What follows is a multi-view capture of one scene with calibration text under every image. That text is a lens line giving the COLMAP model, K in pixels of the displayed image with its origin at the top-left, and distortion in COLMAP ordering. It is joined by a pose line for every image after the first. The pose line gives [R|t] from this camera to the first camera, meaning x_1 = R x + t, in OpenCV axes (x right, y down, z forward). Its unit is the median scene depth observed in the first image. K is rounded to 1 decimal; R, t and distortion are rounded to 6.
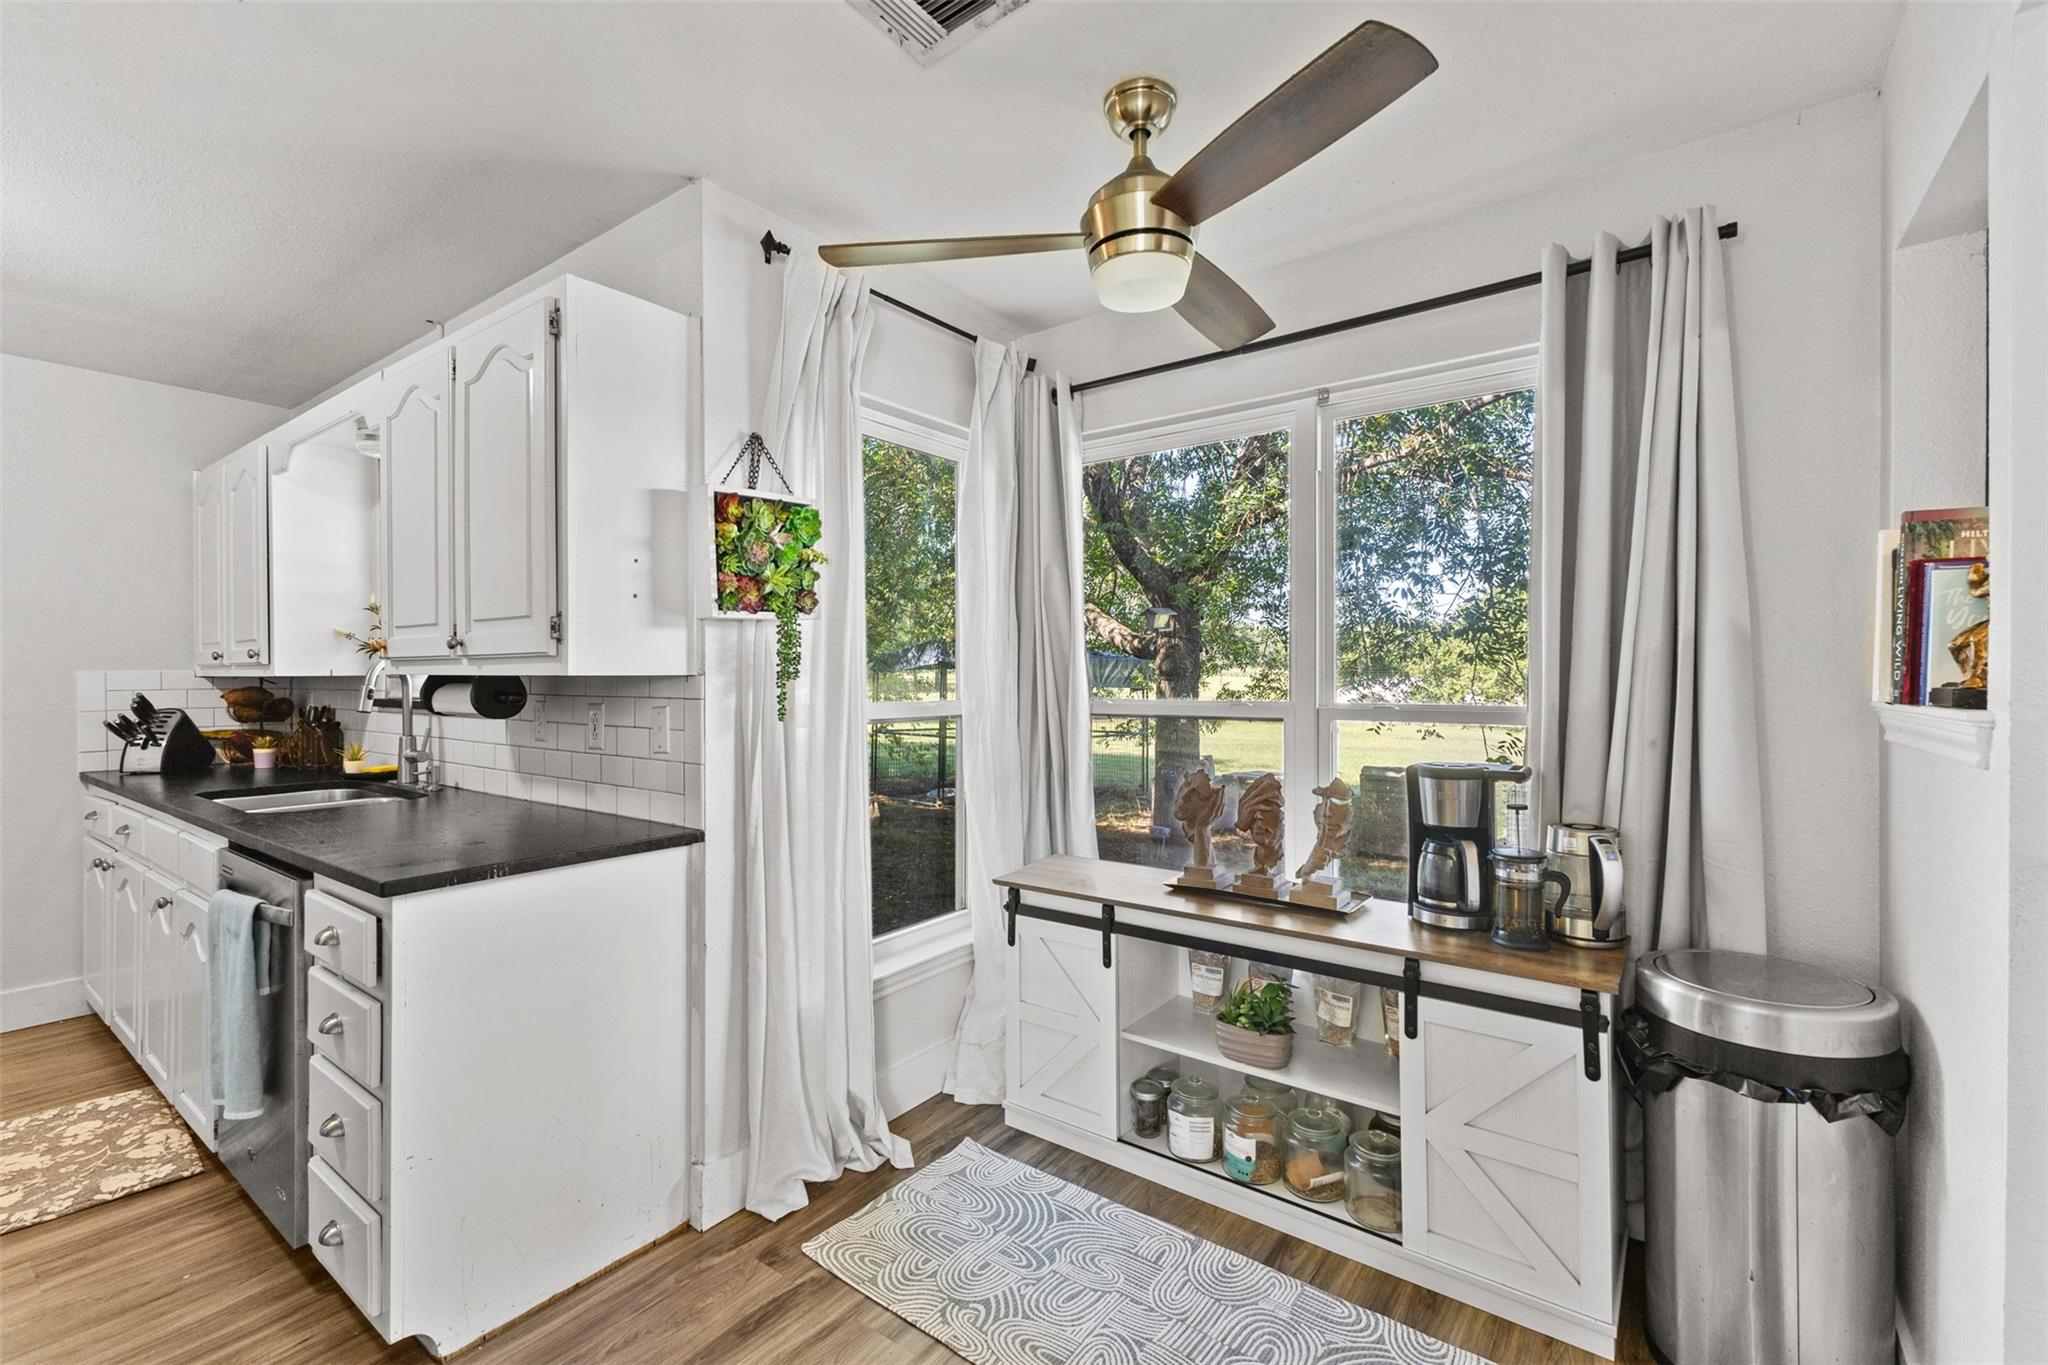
lens RADIAL K [[883.4, 0, 1035.9], [0, 883.4, 677.3], [0, 0, 1]] dist [-0.014429, -0.001607]
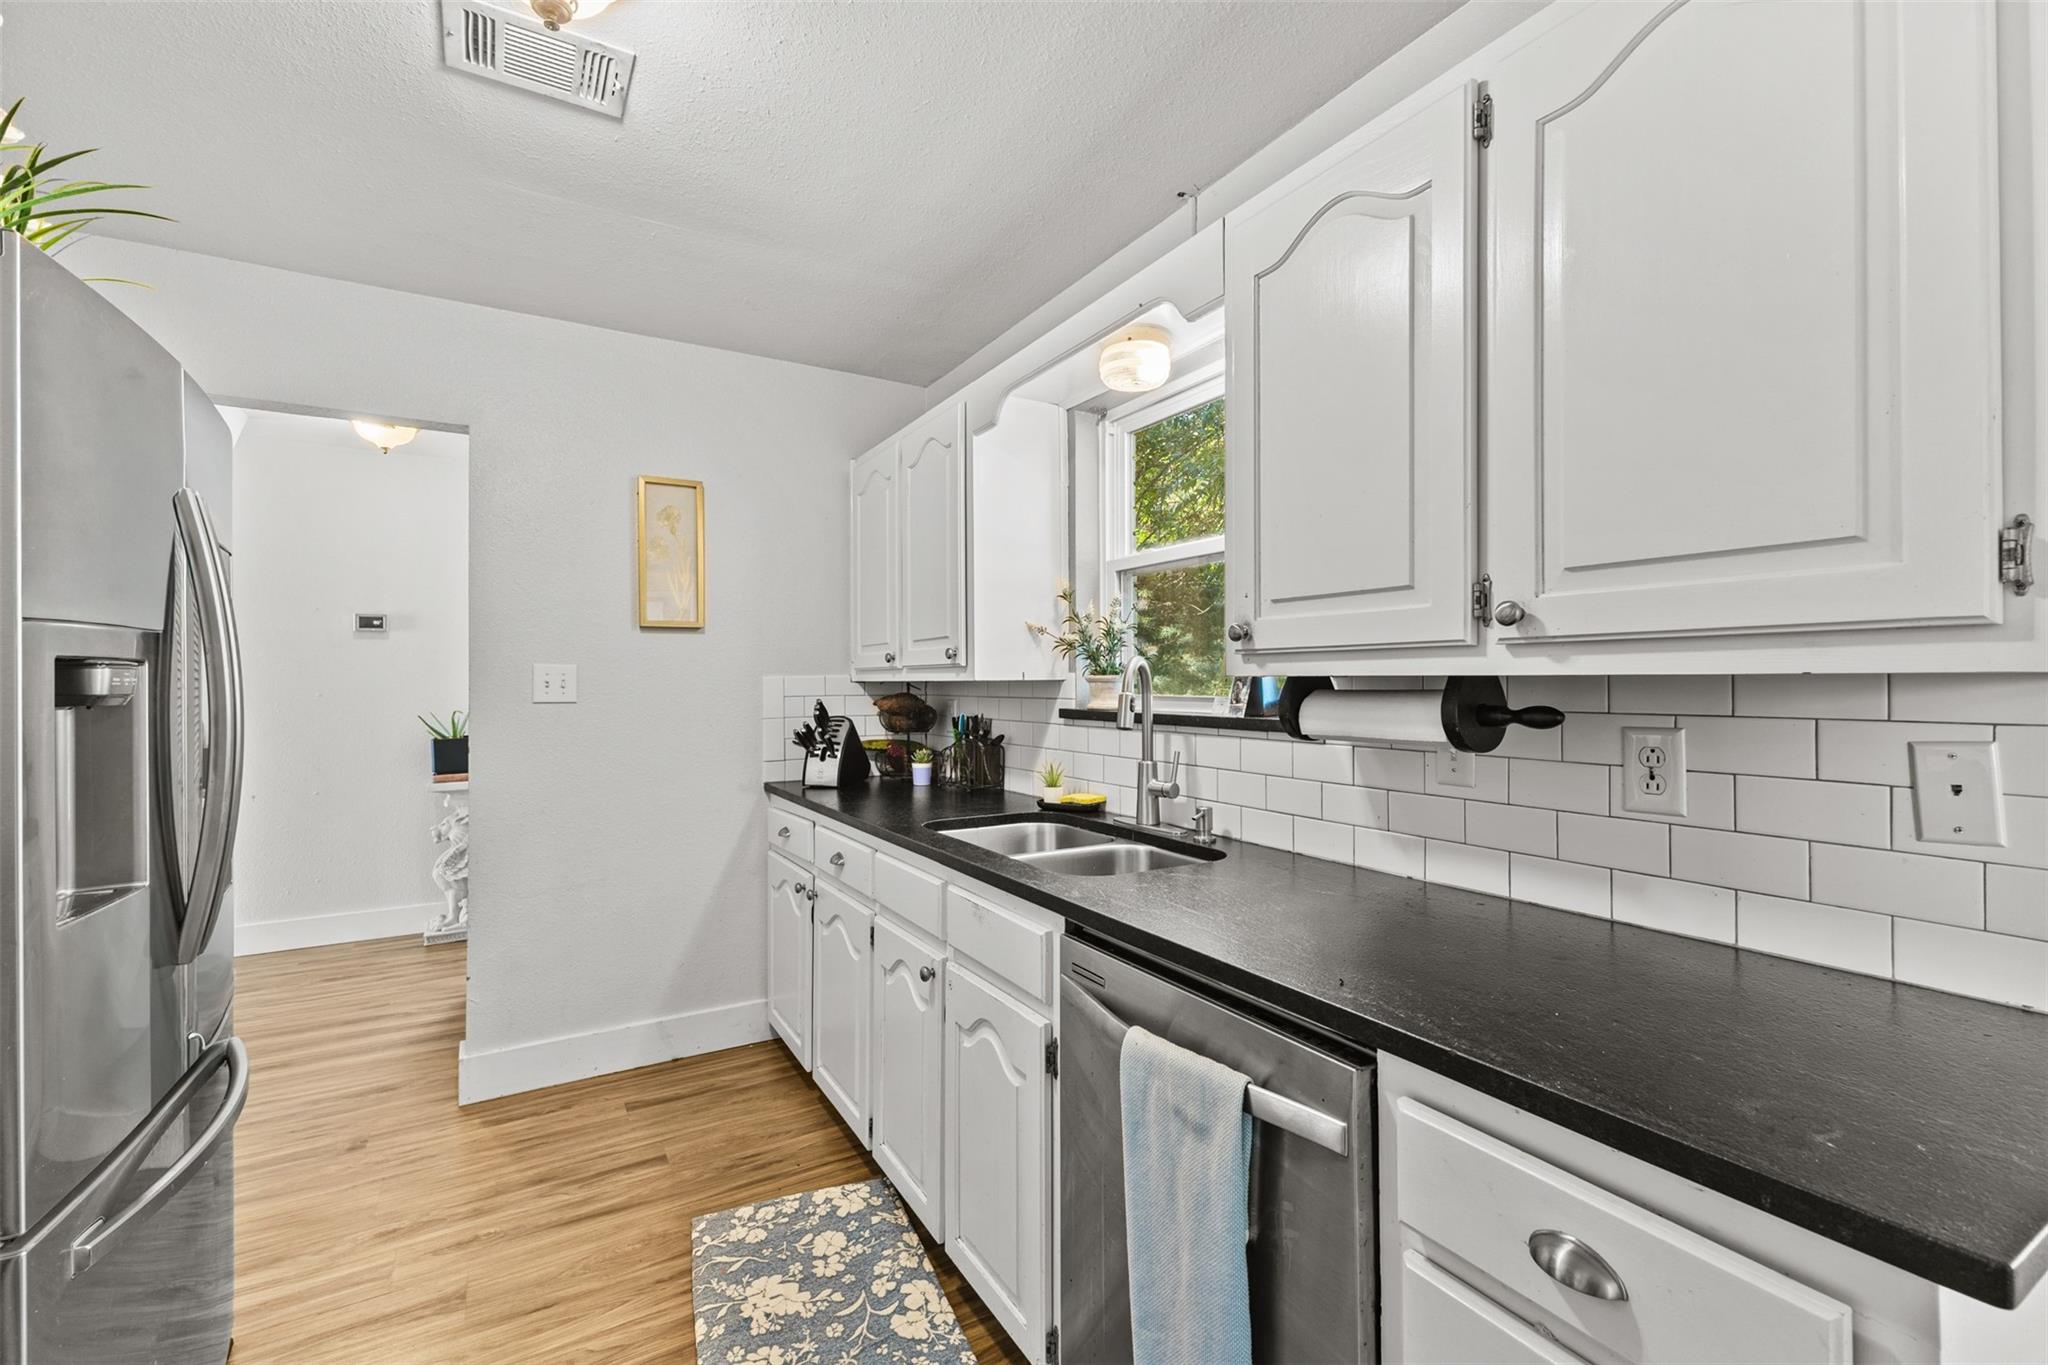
lens RADIAL K [[883.4, 0, 1018.3], [0, 883.4, 684.0], [0, 0, 1]] dist [-0.014429, -0.001607]
pose [[0.905152, 0.001935, -0.425083, -0.448323], [-0.003495, 0.999990, -0.002890, 0.004054], [0.425073, 0.004102, 0.905150, 0.246318]]
